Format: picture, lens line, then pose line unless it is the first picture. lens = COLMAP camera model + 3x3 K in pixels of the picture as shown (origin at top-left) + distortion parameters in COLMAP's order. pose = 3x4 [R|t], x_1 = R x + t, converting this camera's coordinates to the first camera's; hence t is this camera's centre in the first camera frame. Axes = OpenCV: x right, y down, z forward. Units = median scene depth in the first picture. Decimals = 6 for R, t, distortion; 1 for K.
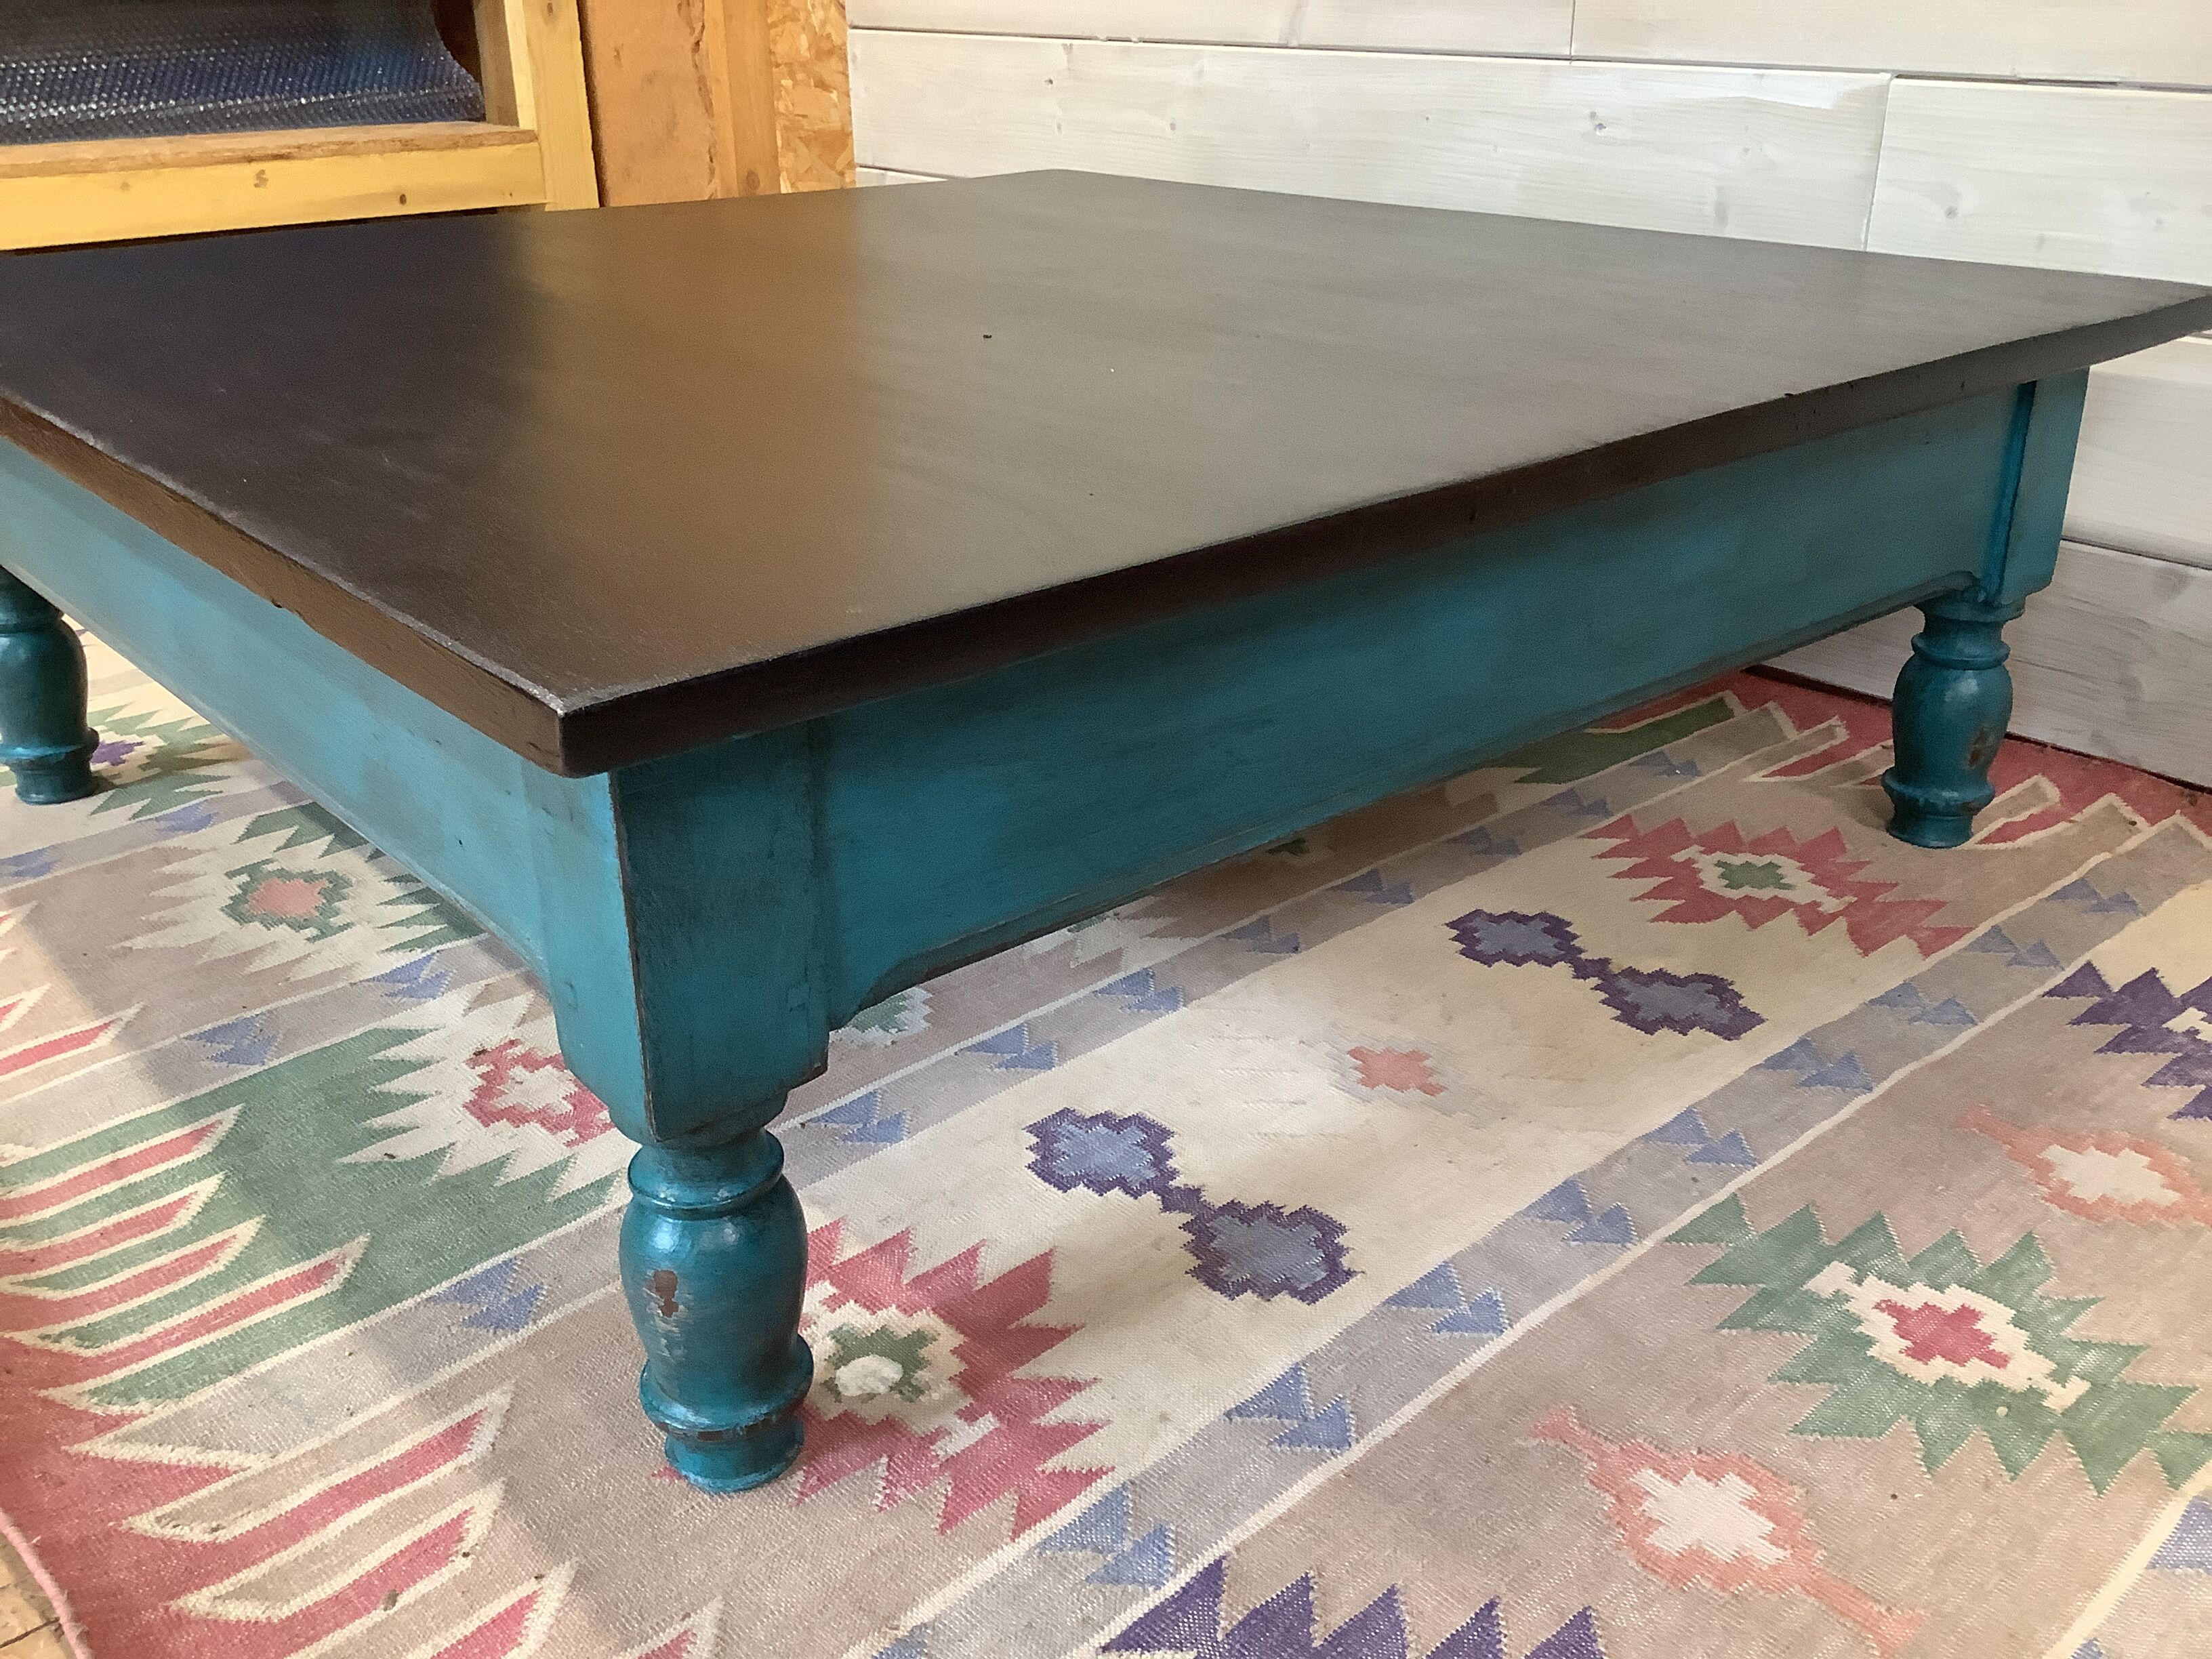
lens RADIAL K [[1999.0, 0, 1106.0], [0, 1999.0, 829.5], [0, 0, 1]] dist [0.078040, -0.132420]
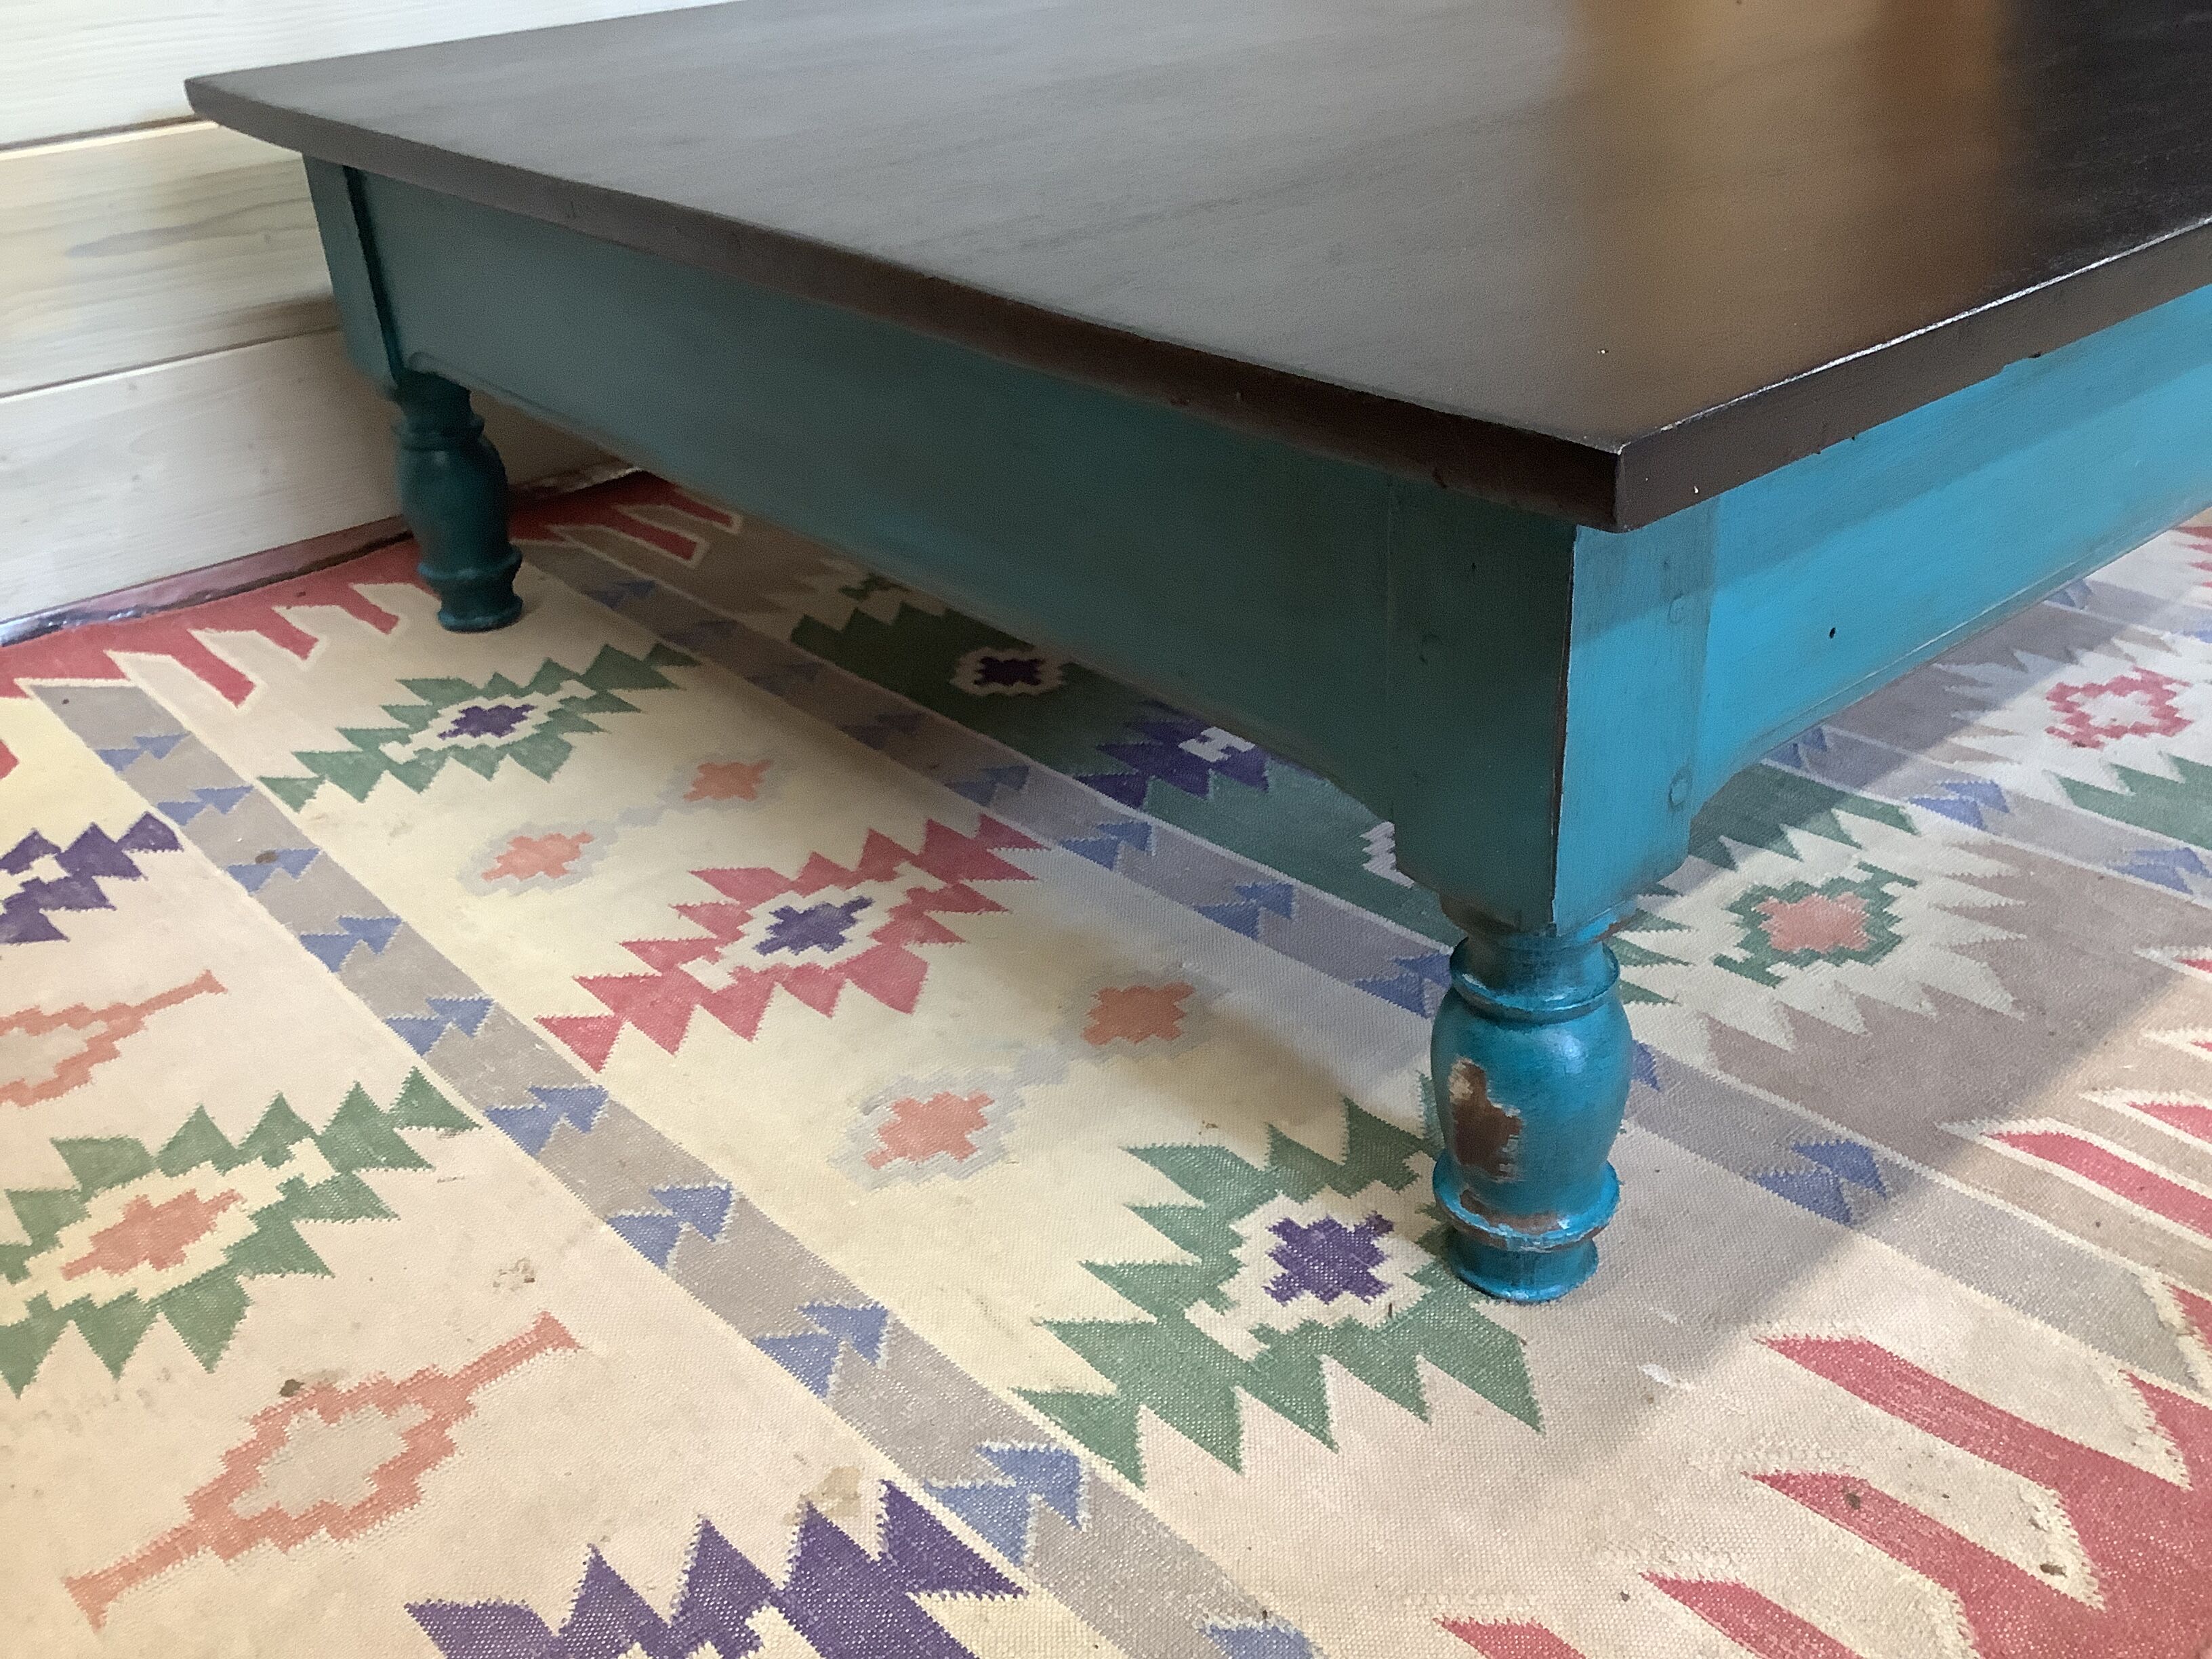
lens RADIAL K [[1992.9, 0, 1106.0], [0, 1992.9, 829.5], [0, 0, 1]] dist [0.113902, -0.212368]
pose [[0.001884, -0.476535, 0.879153, -1.385091], [0.440885, 0.789493, 0.426991, -0.571527], [-0.897562, 0.386801, 0.211585, 1.397455]]
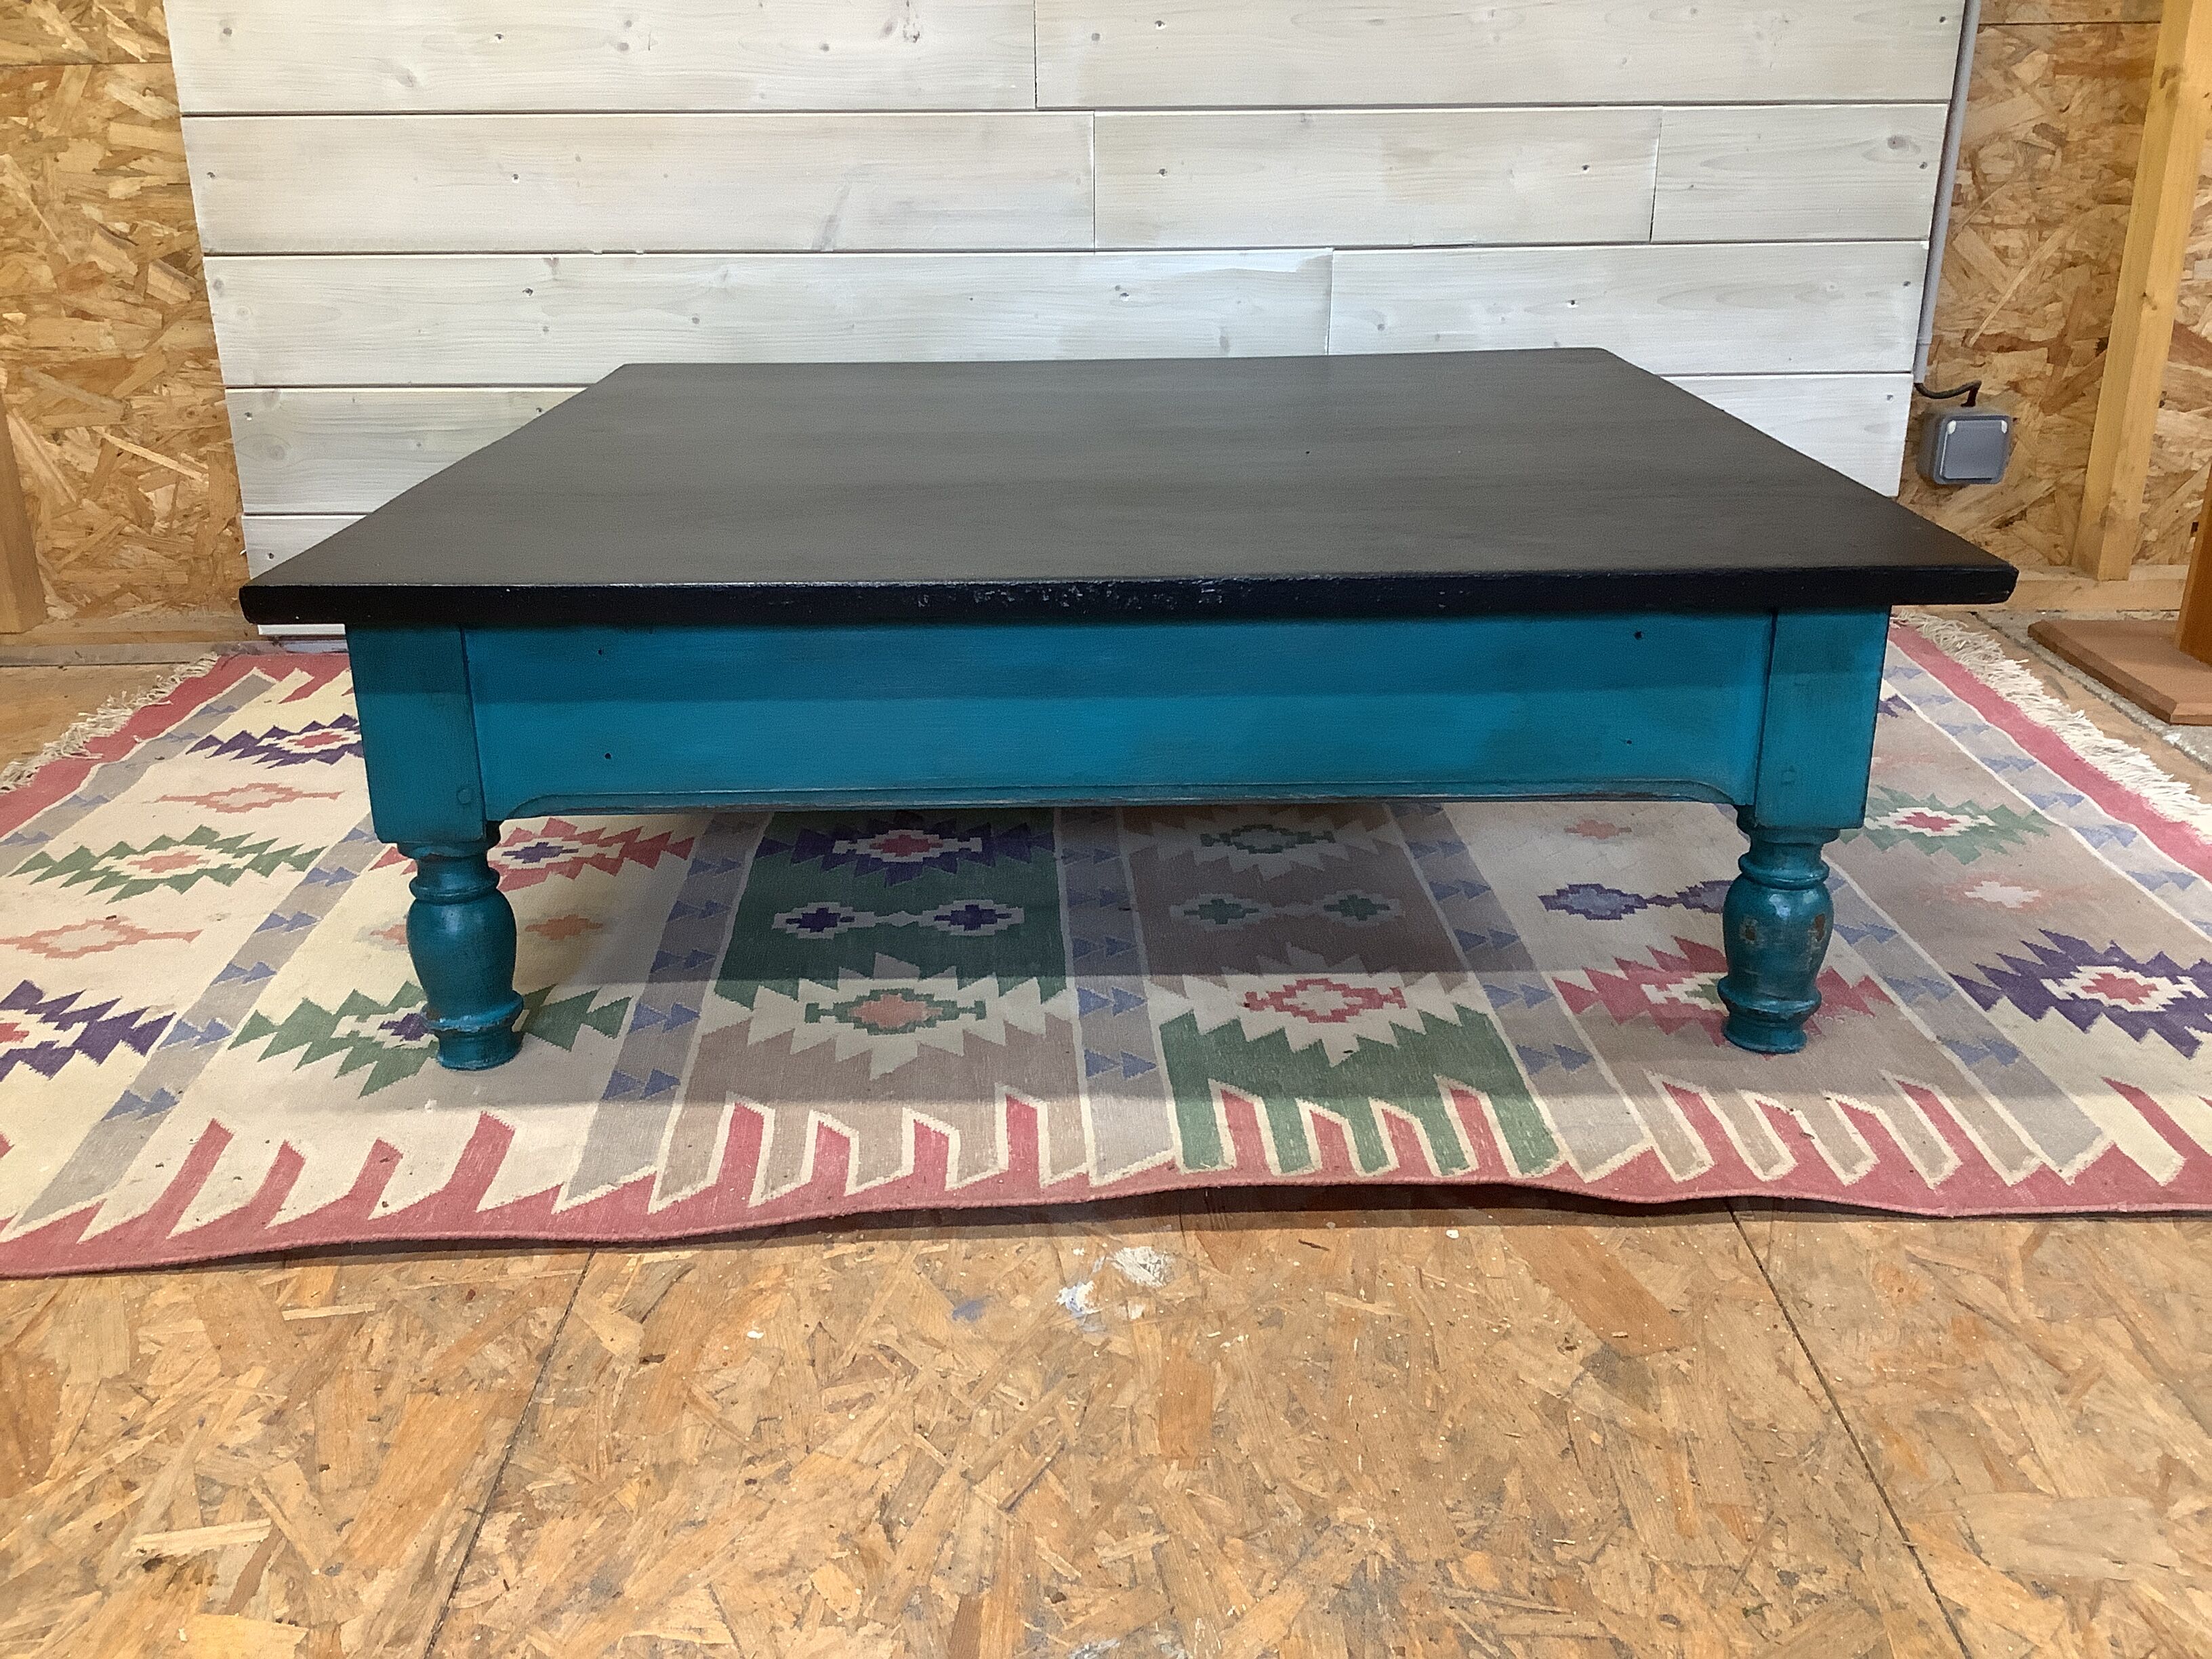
lens RADIAL K [[1982.9, 0, 1106.0], [0, 1982.9, 829.5], [0, 0, 1]] dist [0.122462, -0.222475]
pose [[0.647673, -0.267358, 0.713470, -1.474547], [0.311339, 0.947534, 0.072442, -0.147467], [-0.695405, 0.175213, 0.696931, 0.112564]]
